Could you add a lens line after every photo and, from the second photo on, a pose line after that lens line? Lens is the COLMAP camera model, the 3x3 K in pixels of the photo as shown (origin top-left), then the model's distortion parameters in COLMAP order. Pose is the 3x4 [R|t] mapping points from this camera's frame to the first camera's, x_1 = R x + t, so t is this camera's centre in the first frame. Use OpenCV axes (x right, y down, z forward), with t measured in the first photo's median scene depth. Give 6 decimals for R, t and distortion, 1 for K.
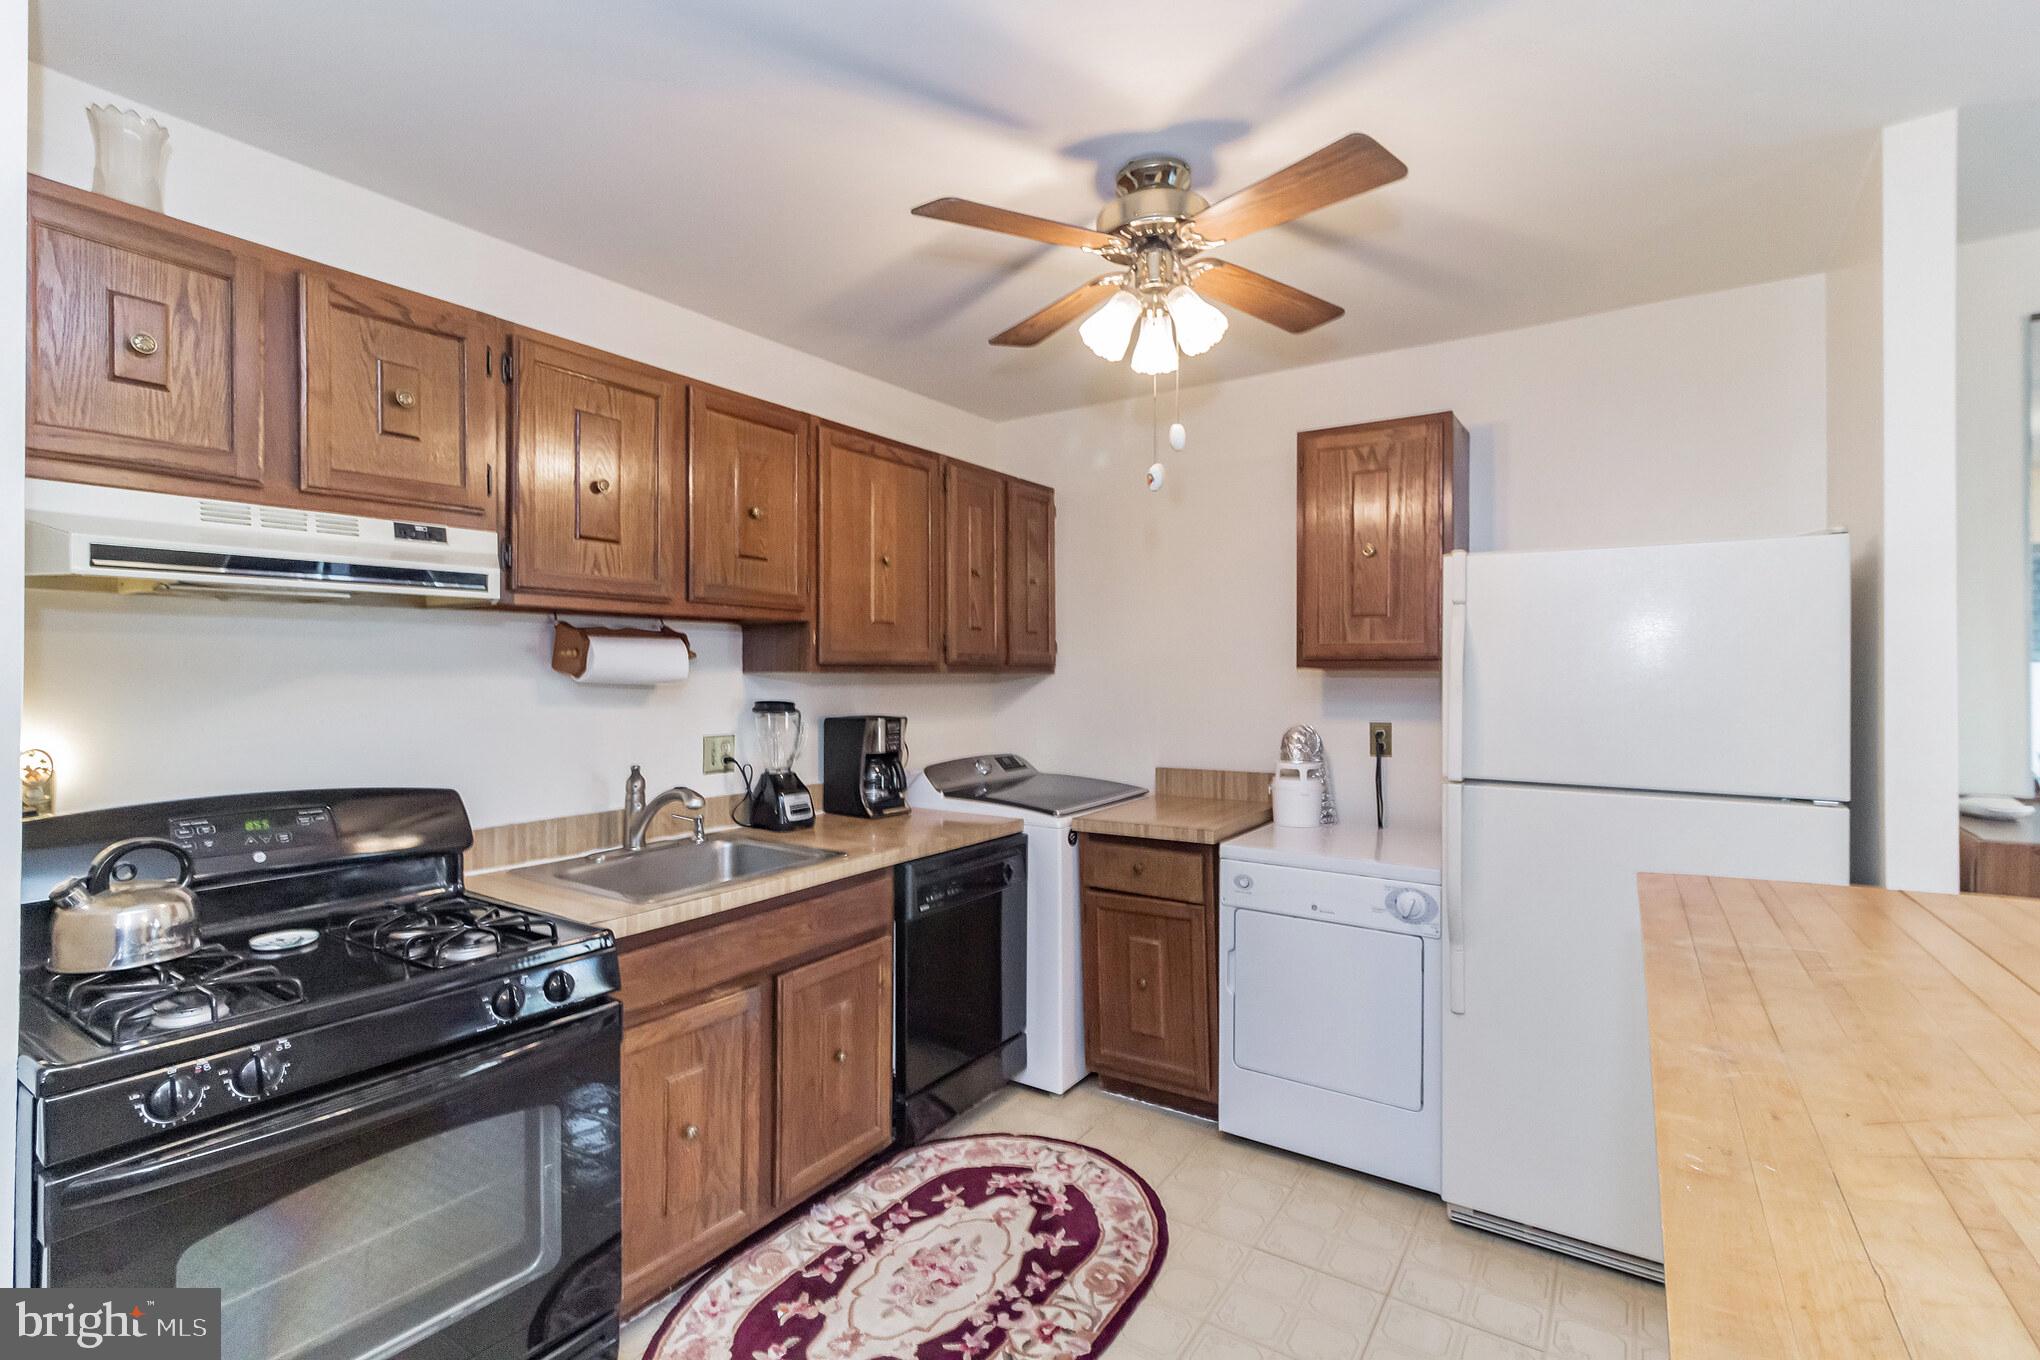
lens RADIAL K [[954.7, 0, 1007.4], [0, 954.7, 672.4], [0, 0, 1]] dist [-0.000998, -0.000178]
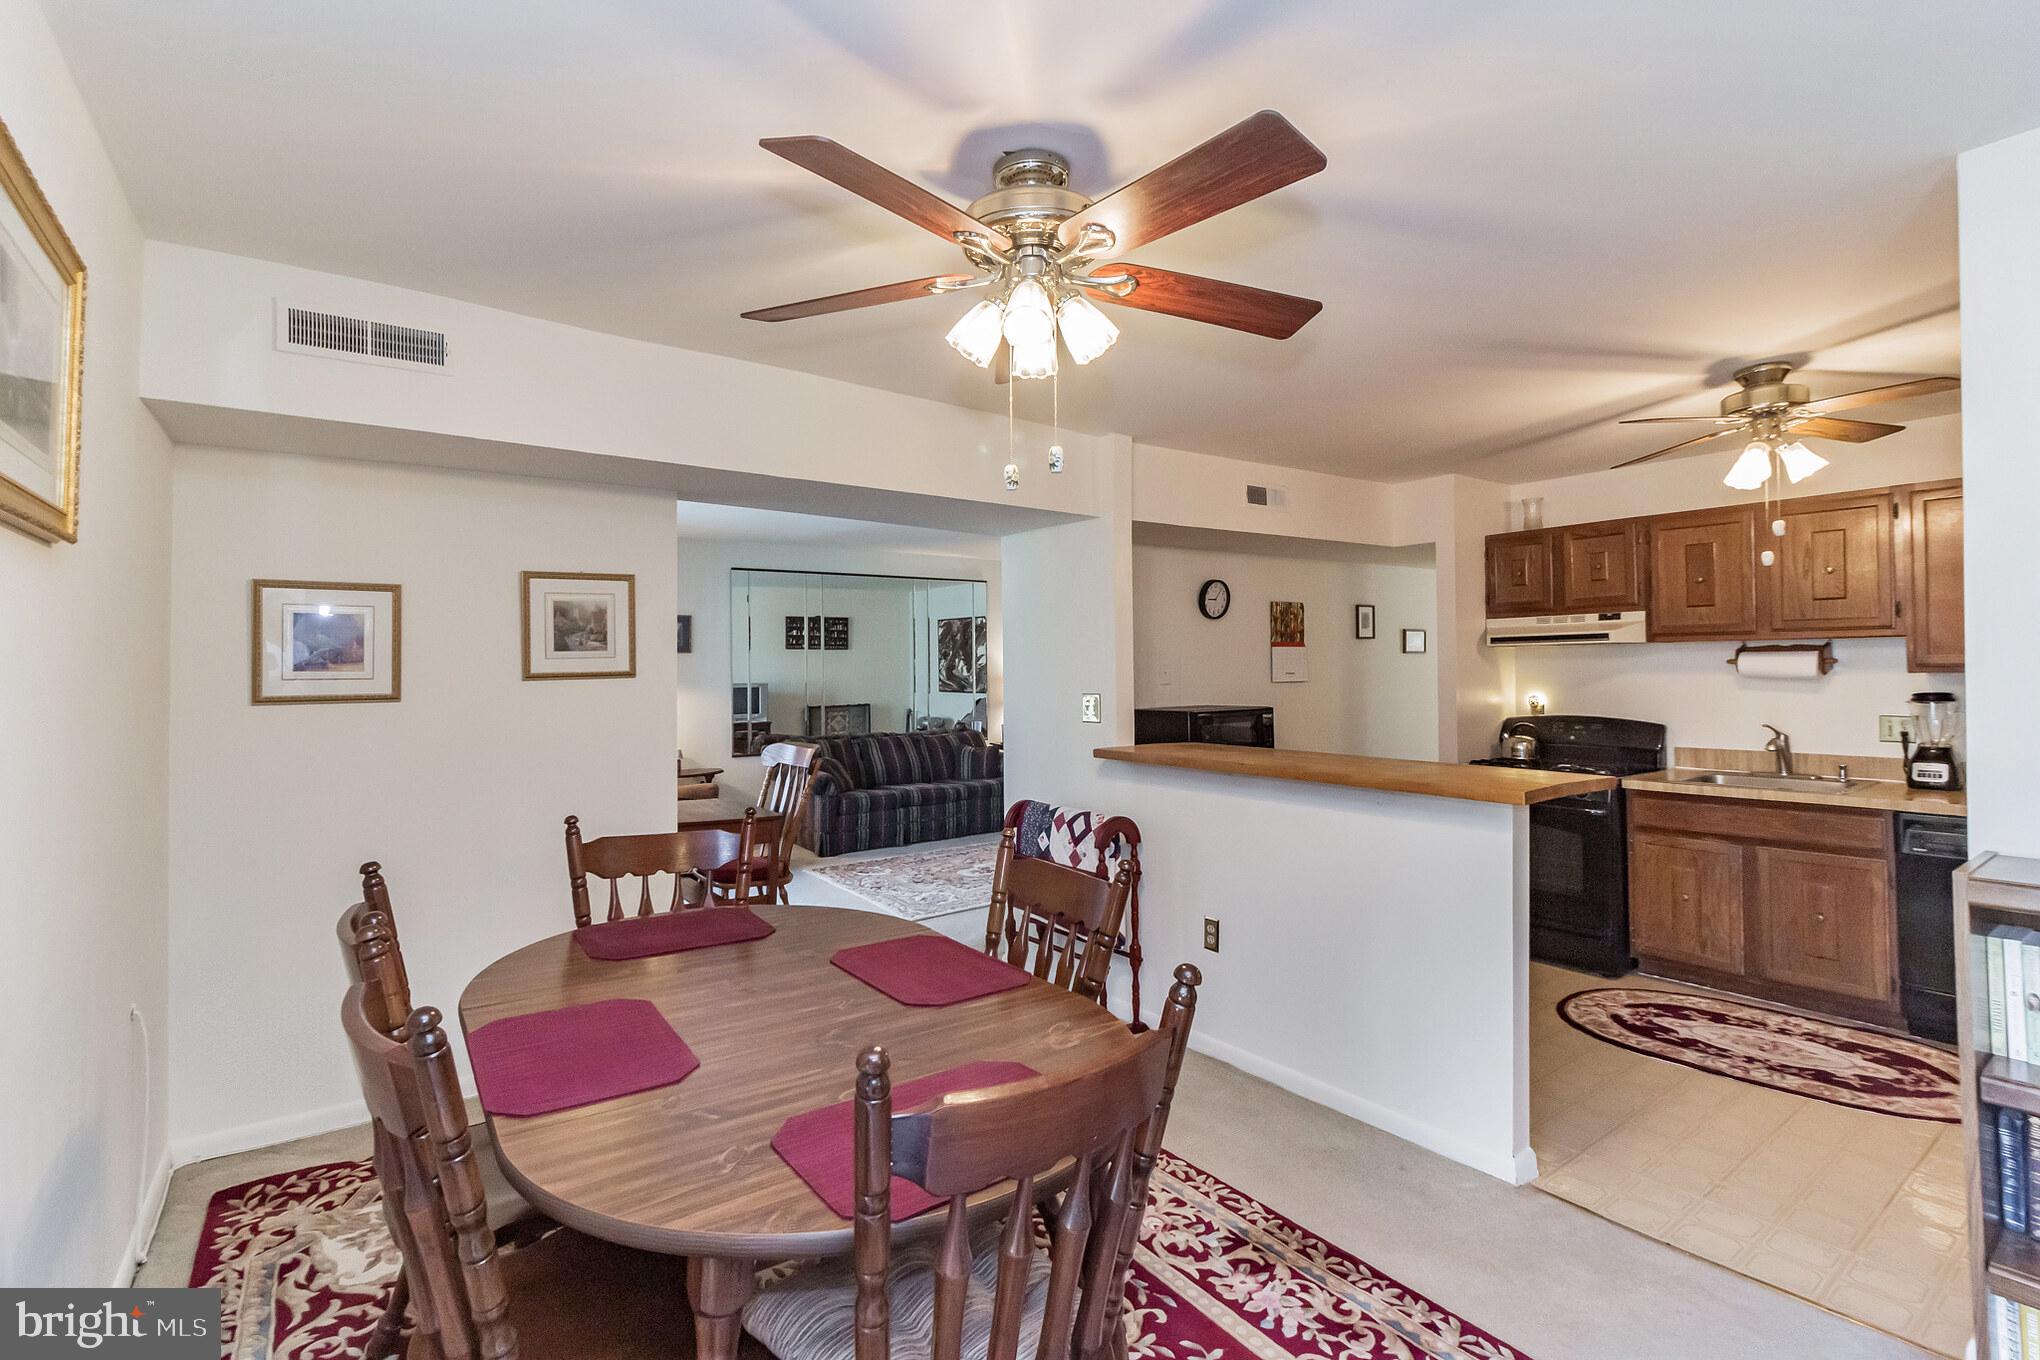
lens RADIAL K [[954.7, 0, 1007.4], [0, 954.7, 672.4], [0, 0, 1]] dist [-0.000998, -0.000178]
pose [[-0.259981, 0.002420, -0.965611, 1.605570], [0.006228, 0.999980, 0.000829, -0.017633], [0.965594, -0.005799, -0.259991, 0.147703]]
